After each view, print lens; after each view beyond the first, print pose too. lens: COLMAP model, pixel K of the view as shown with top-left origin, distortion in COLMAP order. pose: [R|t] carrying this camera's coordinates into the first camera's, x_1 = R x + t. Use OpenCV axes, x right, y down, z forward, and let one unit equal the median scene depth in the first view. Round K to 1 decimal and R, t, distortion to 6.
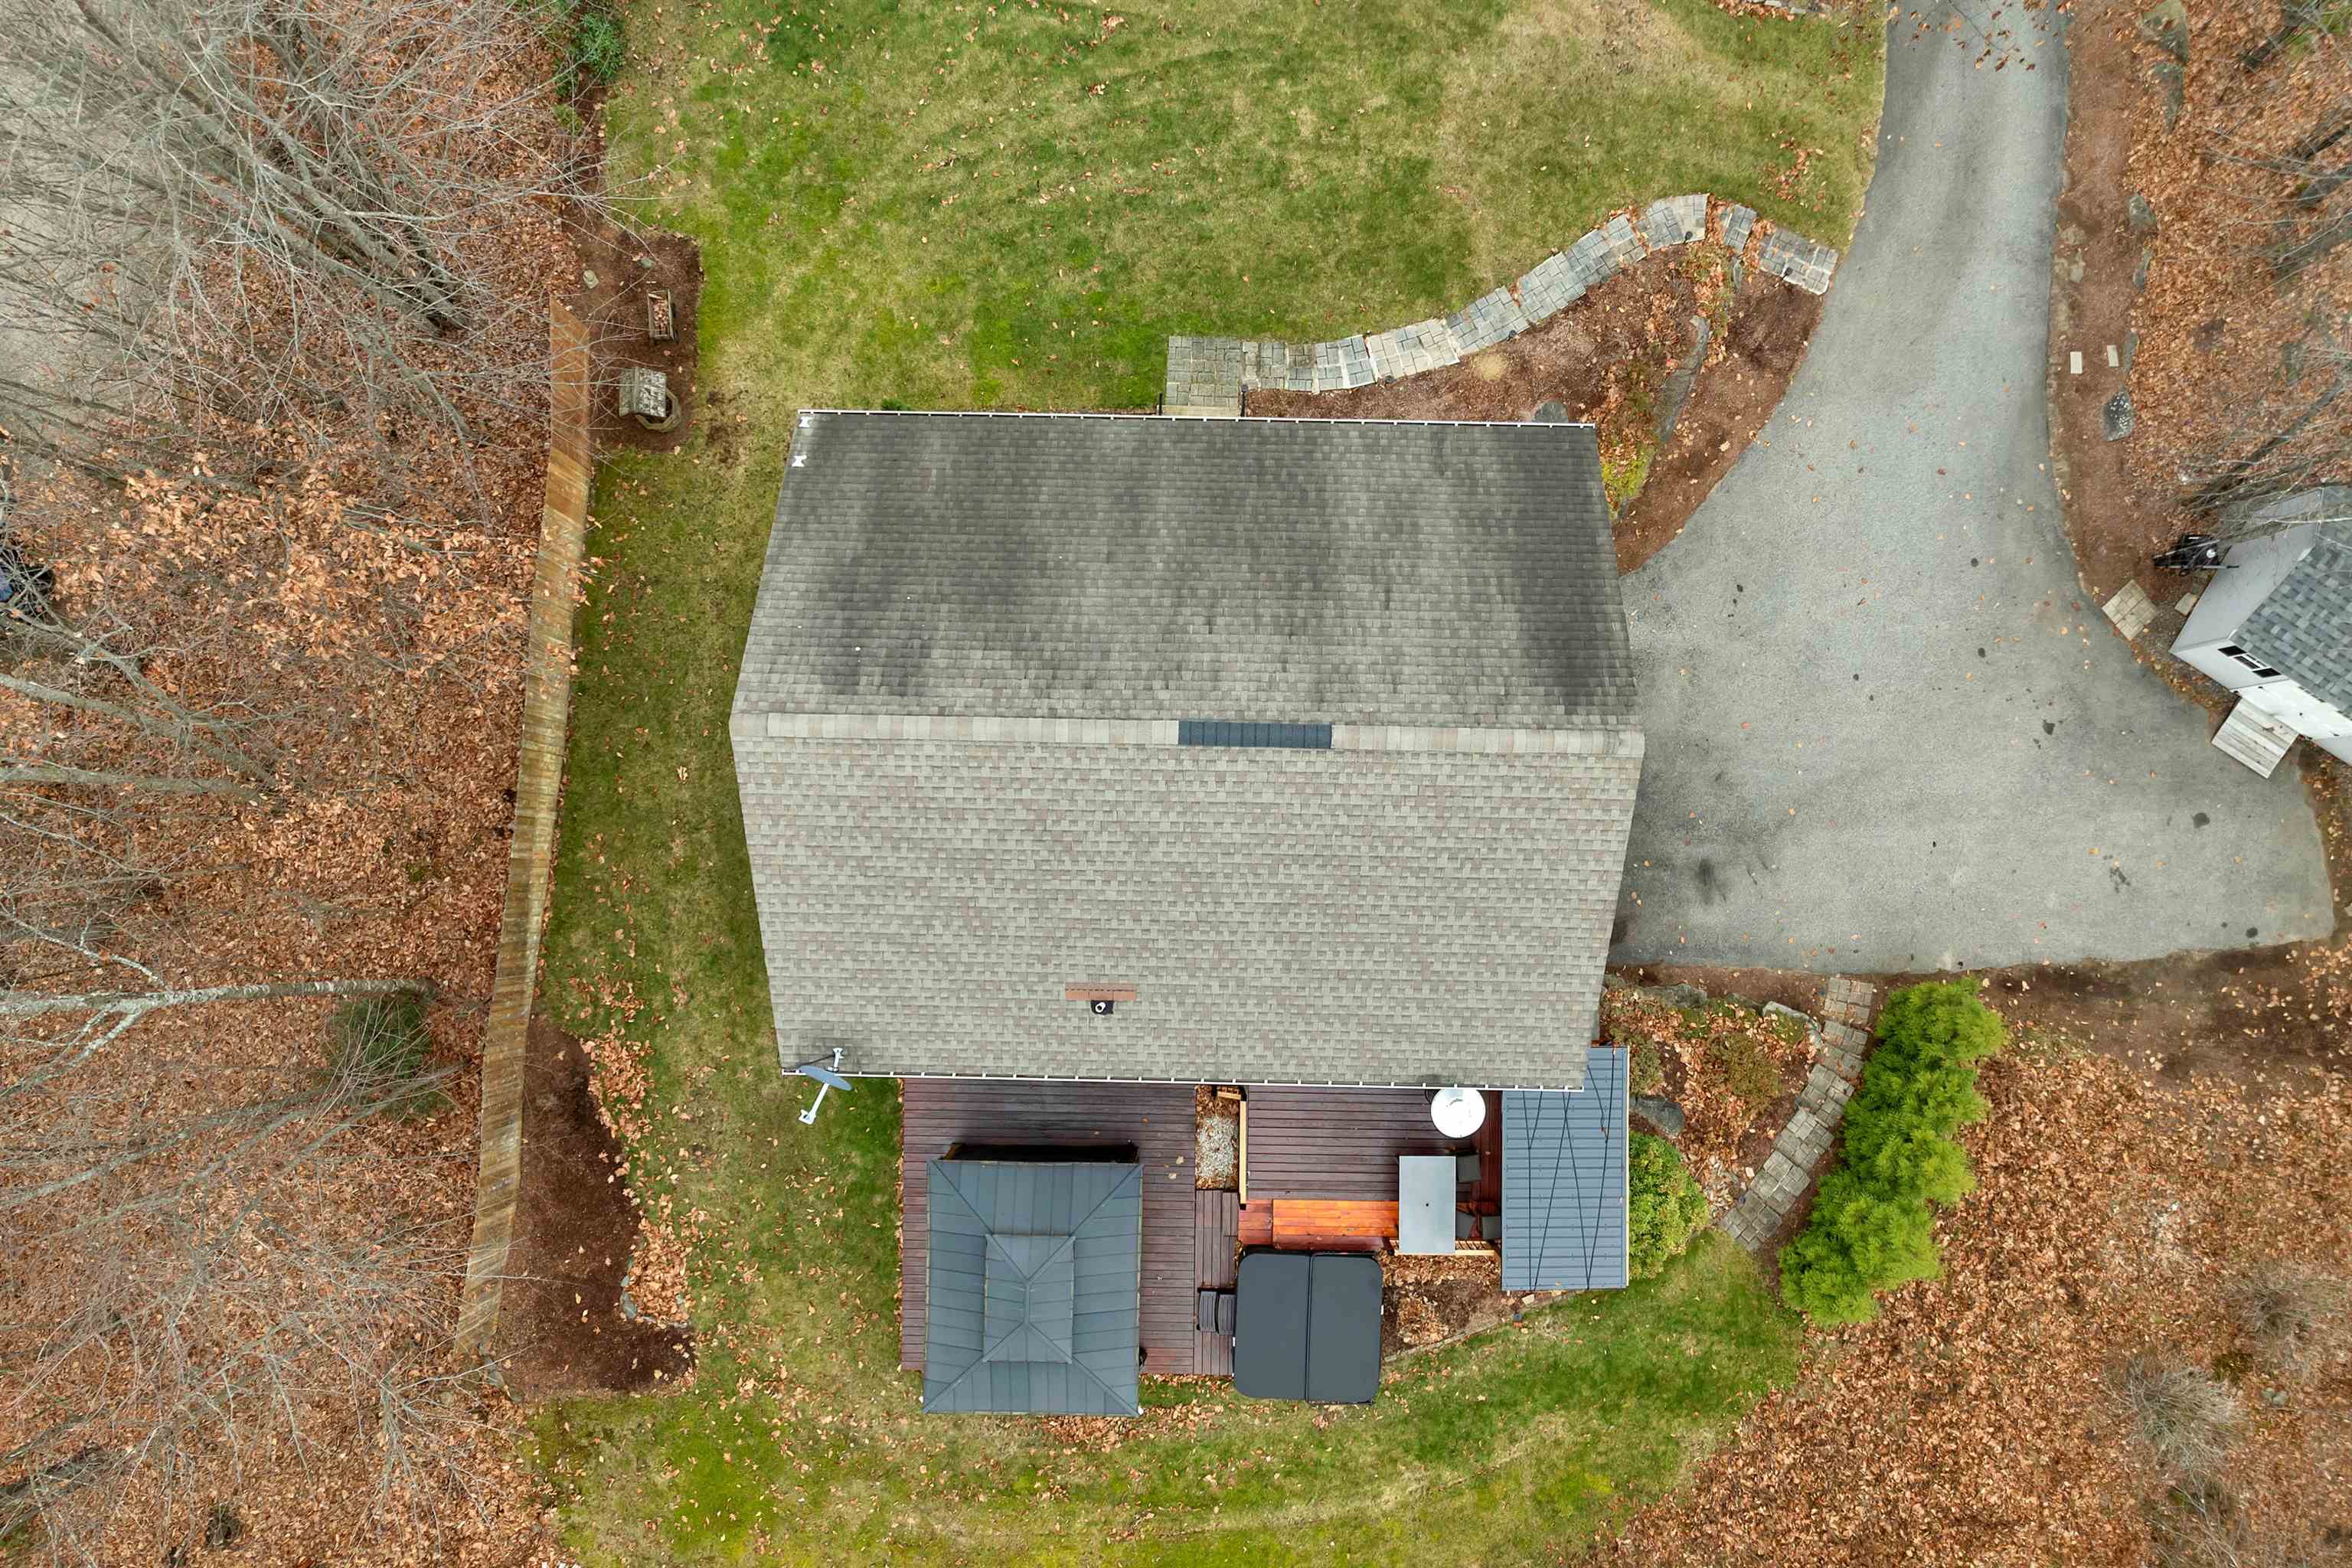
lens RADIAL K [[1703.9, 0, 1244.2], [0, 1703.9, 847.8], [0, 0, 1]] dist [-0.034385, -0.003791]
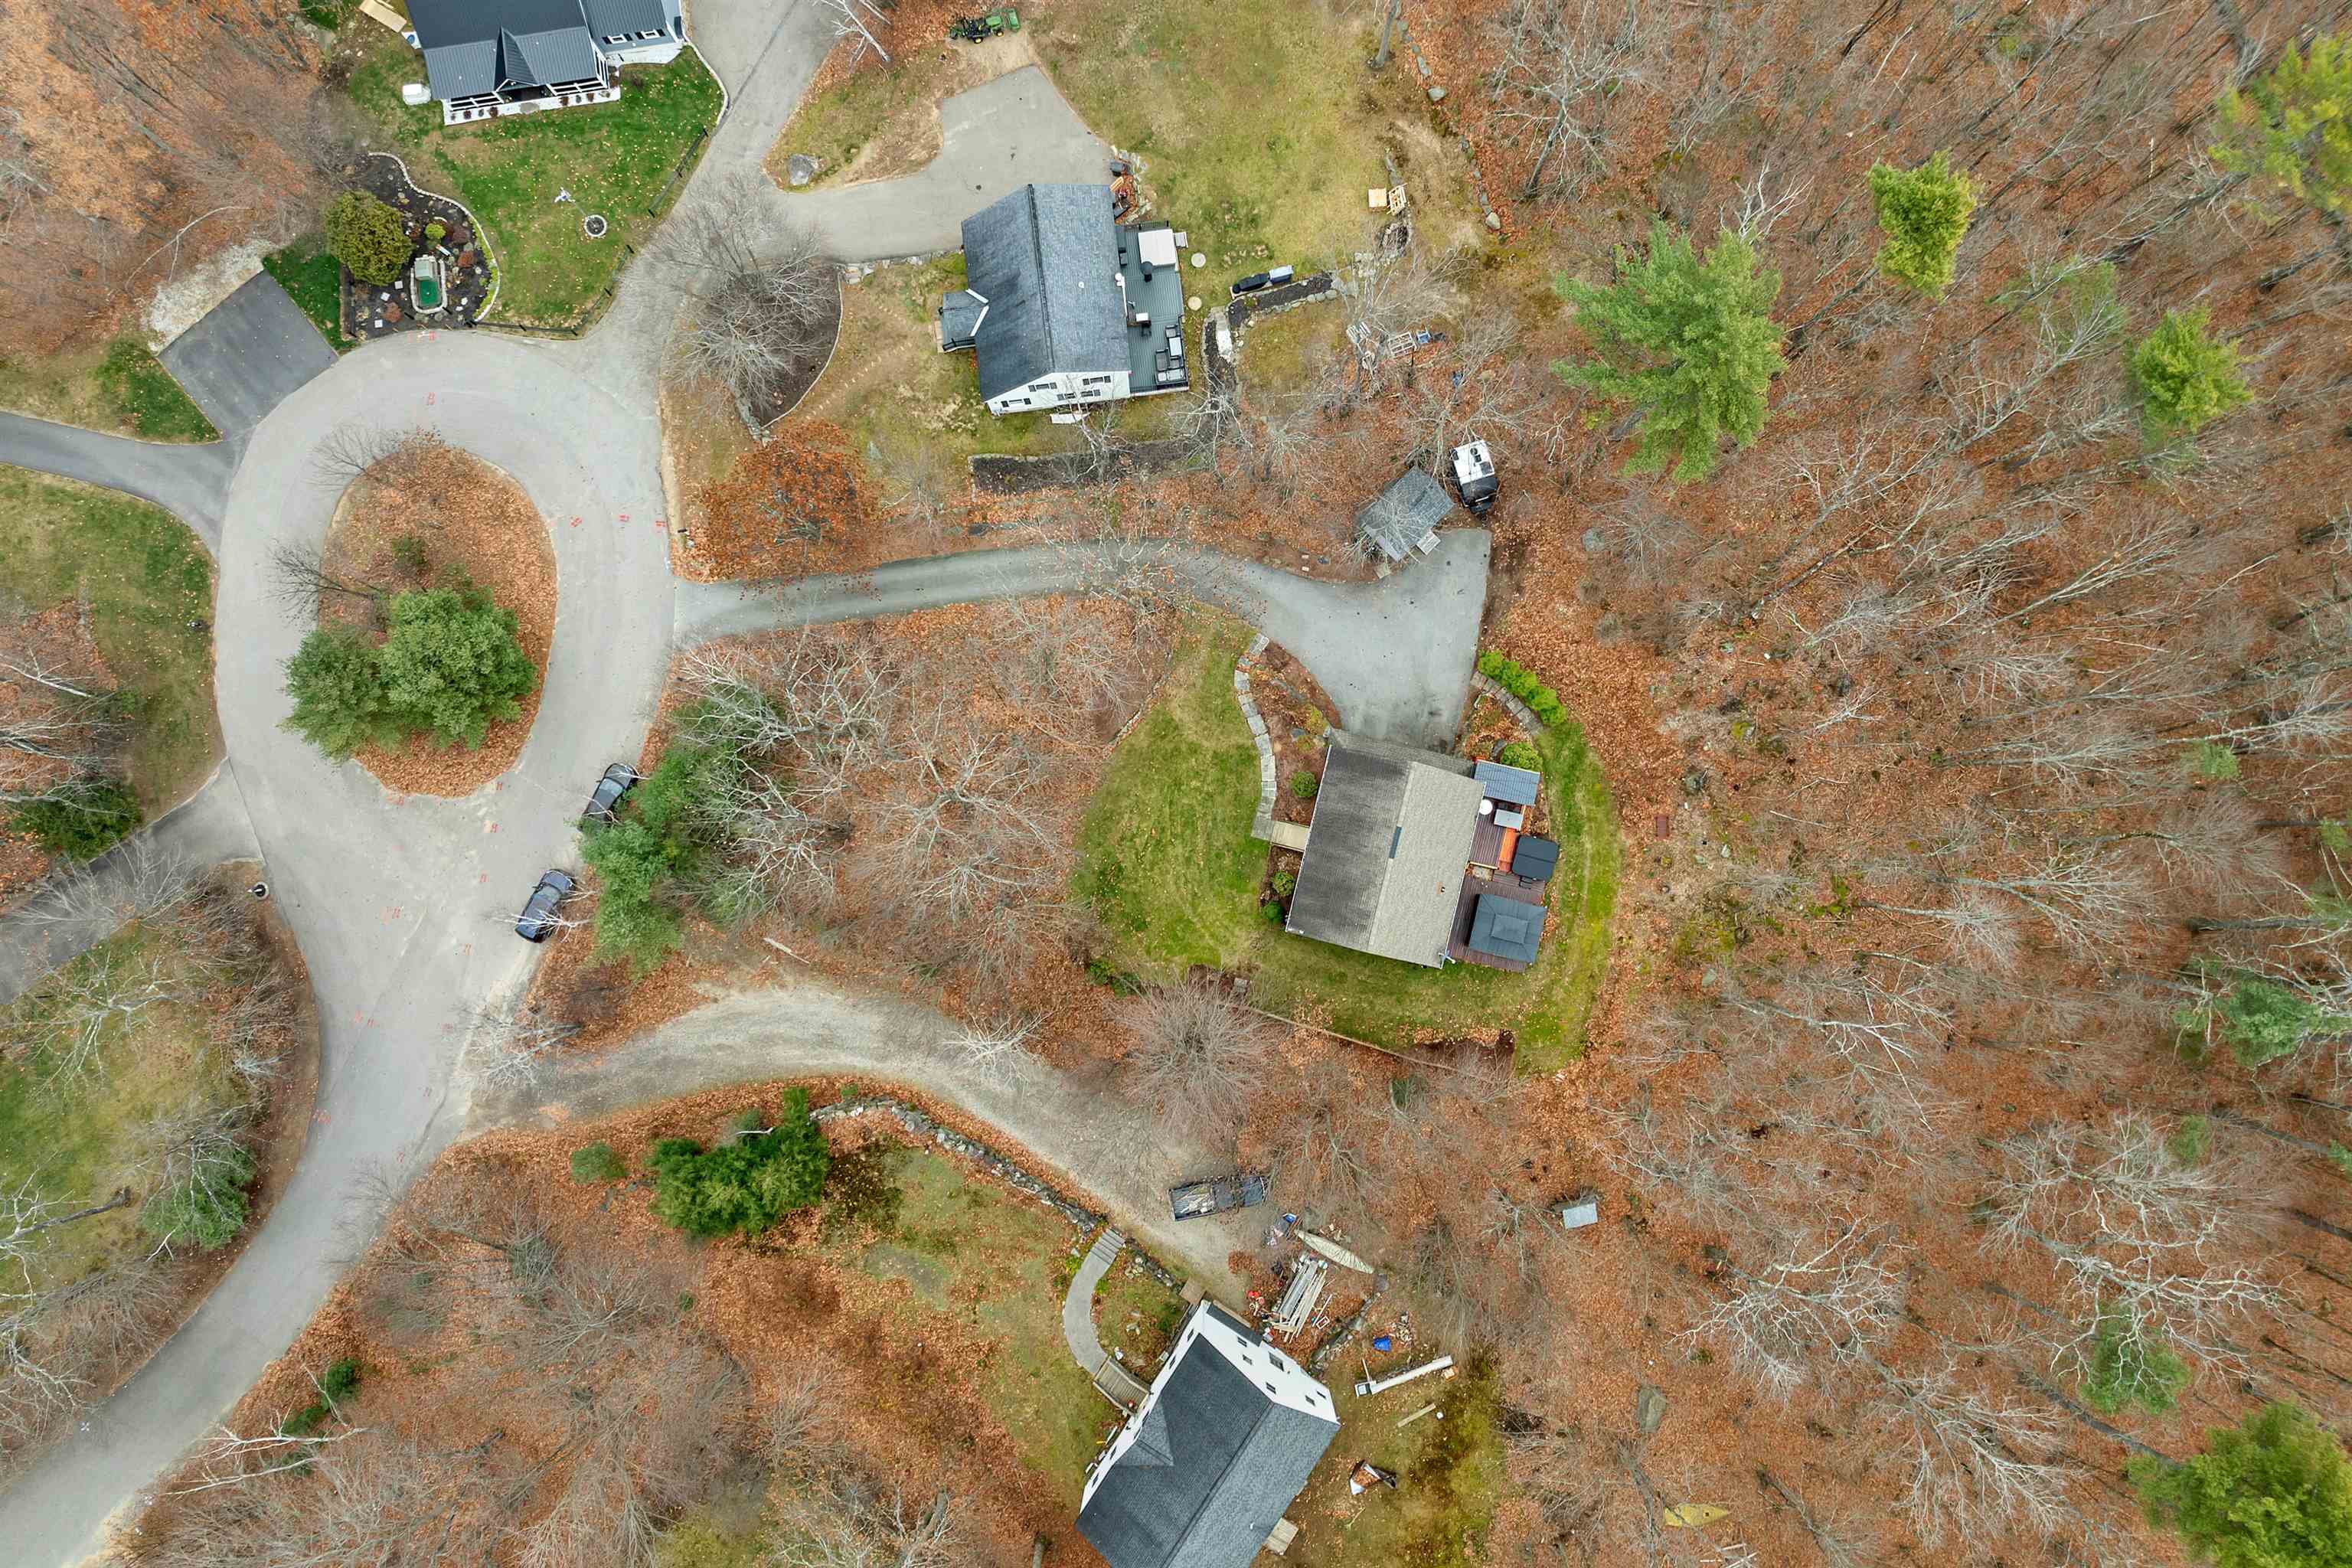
lens RADIAL K [[1703.9, 0, 1172.3], [0, 1703.9, 788.5], [0, 0, 1]] dist [-0.034385, -0.003791]
pose [[0.212926, -0.977042, 0.007201, -0.008047], [0.976851, 0.212718, -0.022635, -0.401469], [0.020583, 0.011854, 0.999718, -2.506658]]
